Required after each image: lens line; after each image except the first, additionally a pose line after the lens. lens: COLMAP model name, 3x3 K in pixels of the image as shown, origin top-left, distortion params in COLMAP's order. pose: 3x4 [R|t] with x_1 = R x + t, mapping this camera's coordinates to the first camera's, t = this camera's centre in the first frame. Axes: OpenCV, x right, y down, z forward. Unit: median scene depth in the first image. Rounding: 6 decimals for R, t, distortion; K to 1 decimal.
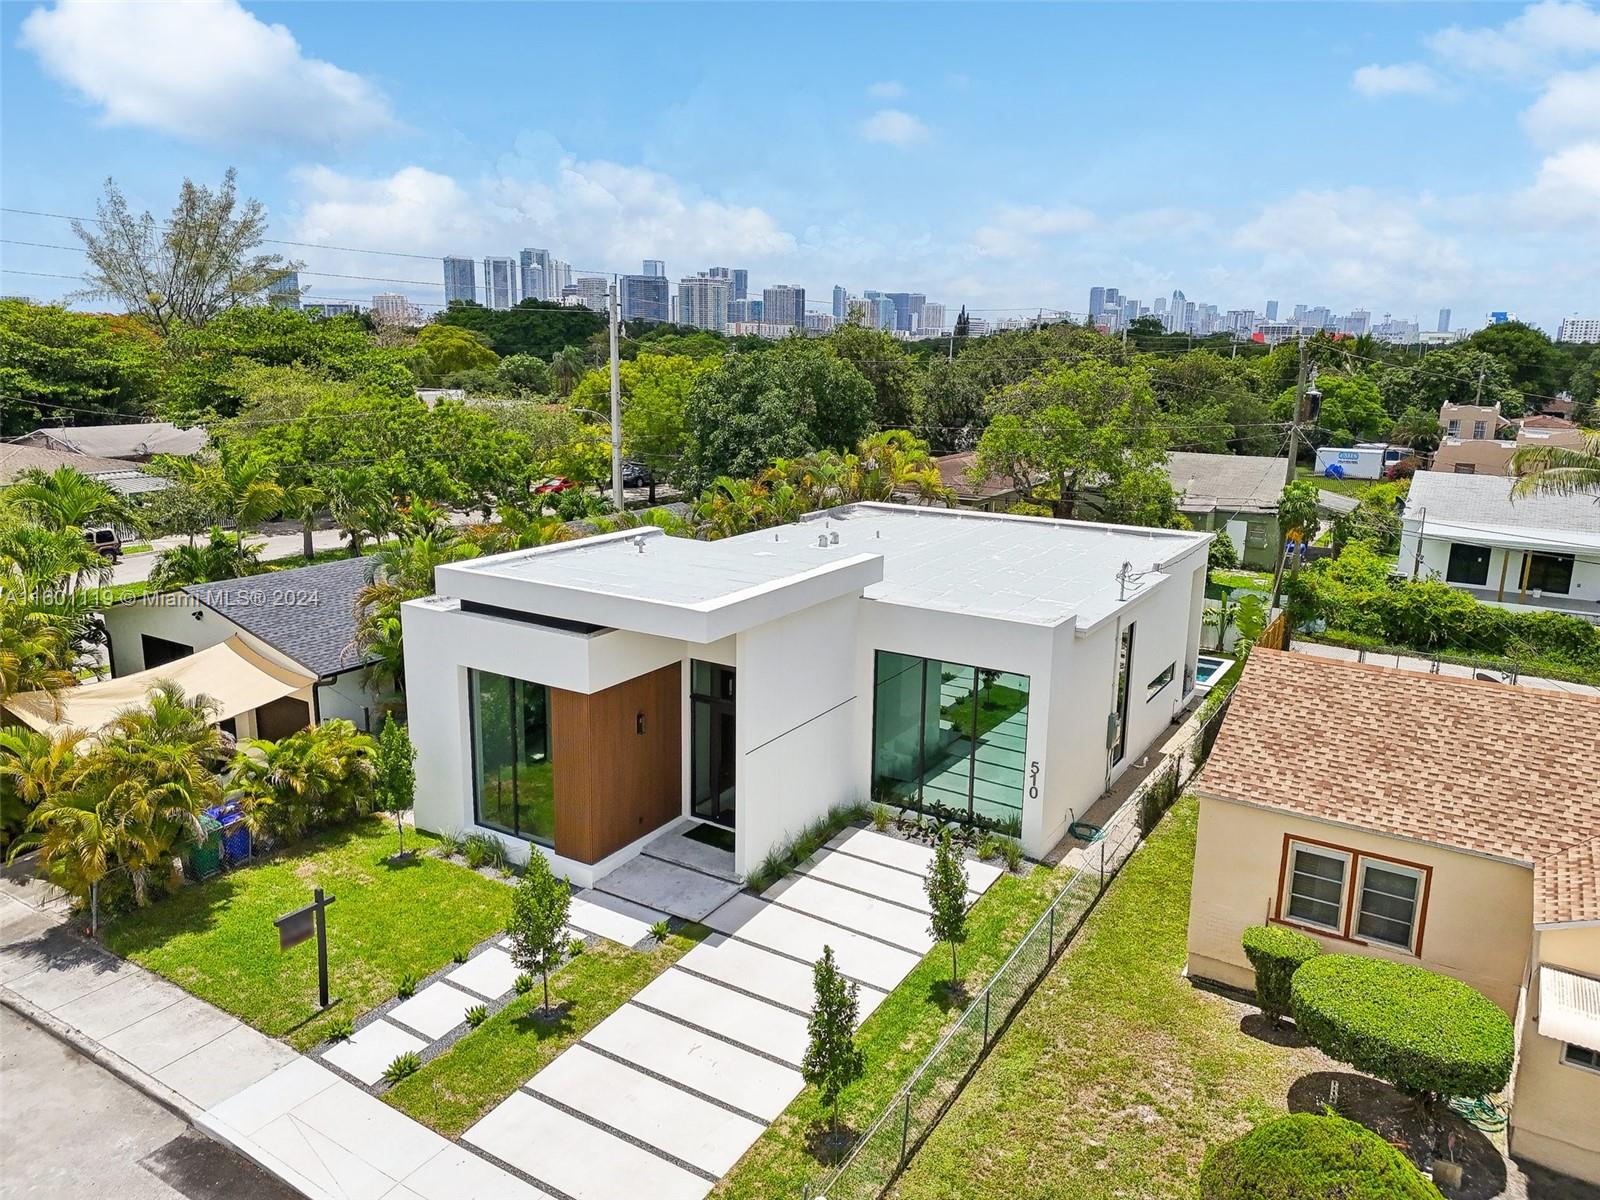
lens RADIAL K [[1114.3, 0, 800.4], [0, 1114.3, 592.8], [0, 0, 1]] dist [0.041402, -0.024141]
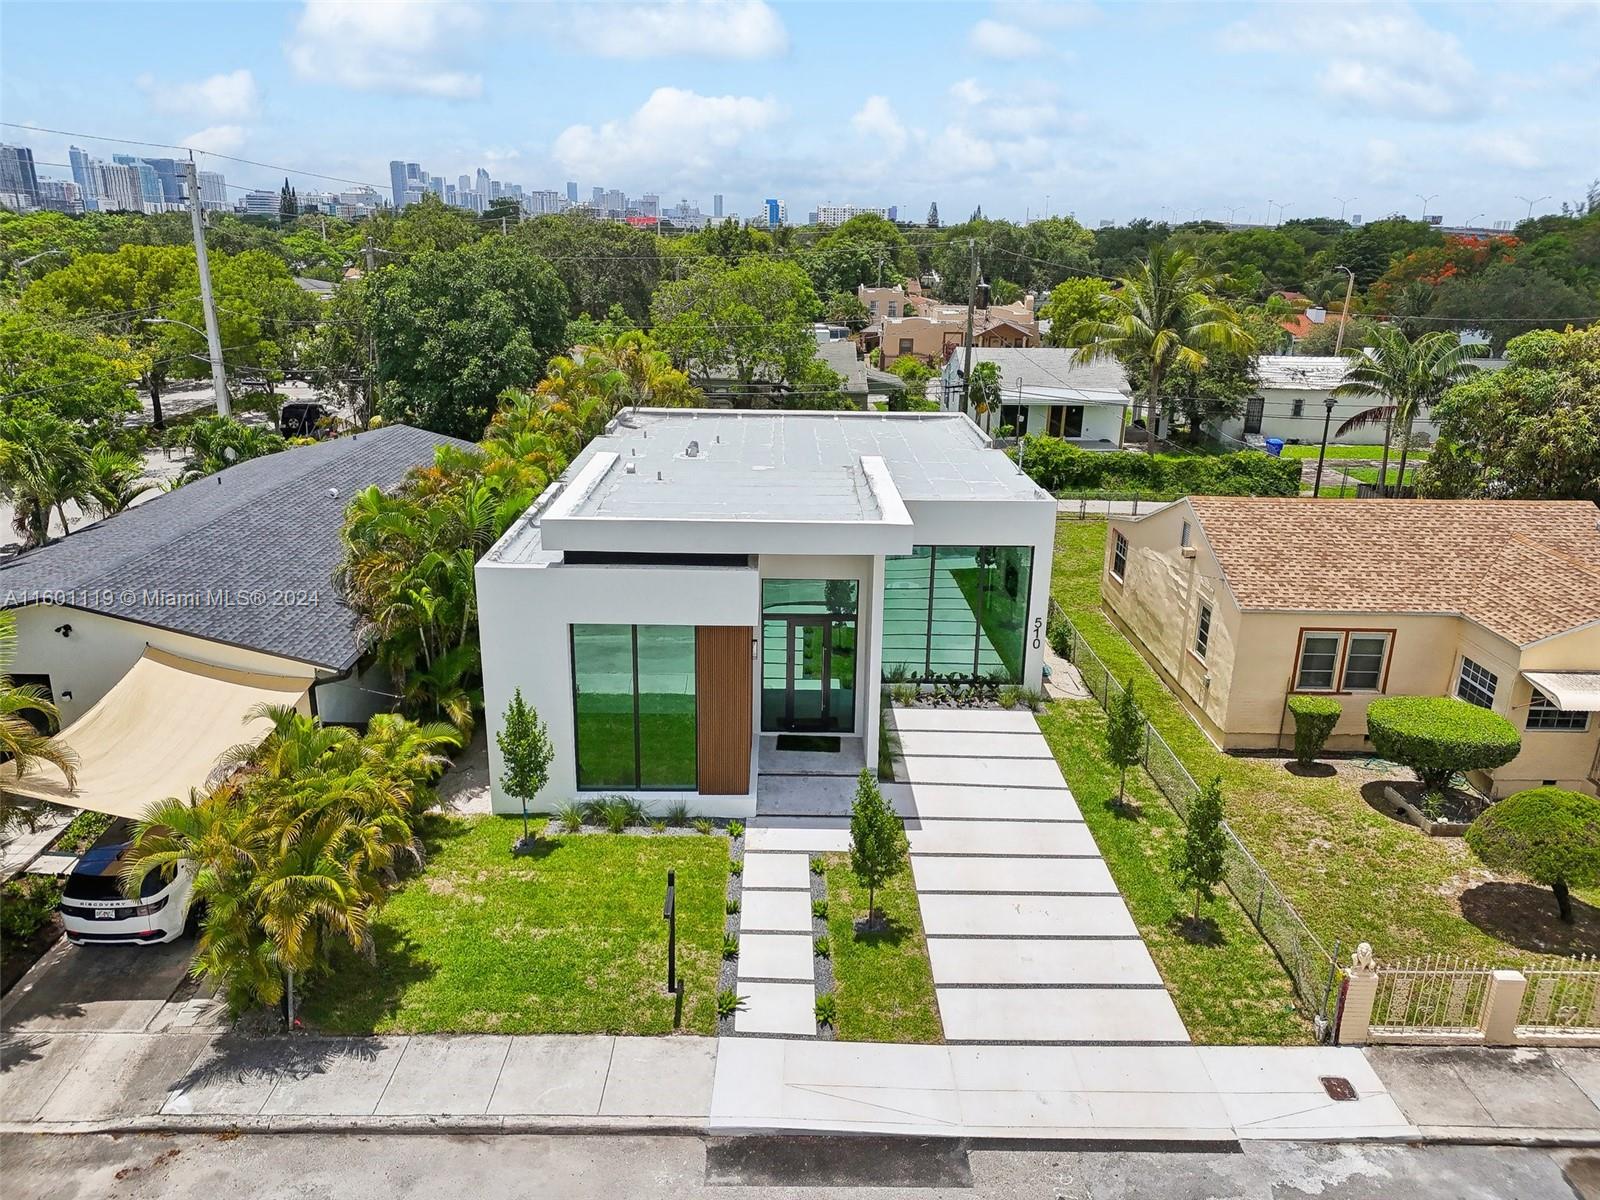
lens RADIAL K [[1114.3, 0, 795.4], [0, 1114.3, 597.3], [0, 0, 1]] dist [0.041402, -0.024141]
pose [[0.845252, -0.165695, 0.508030, -0.743967], [0.112918, 0.984627, 0.133266, -0.068596], [-0.522302, -0.055278, 0.850967, 0.167156]]
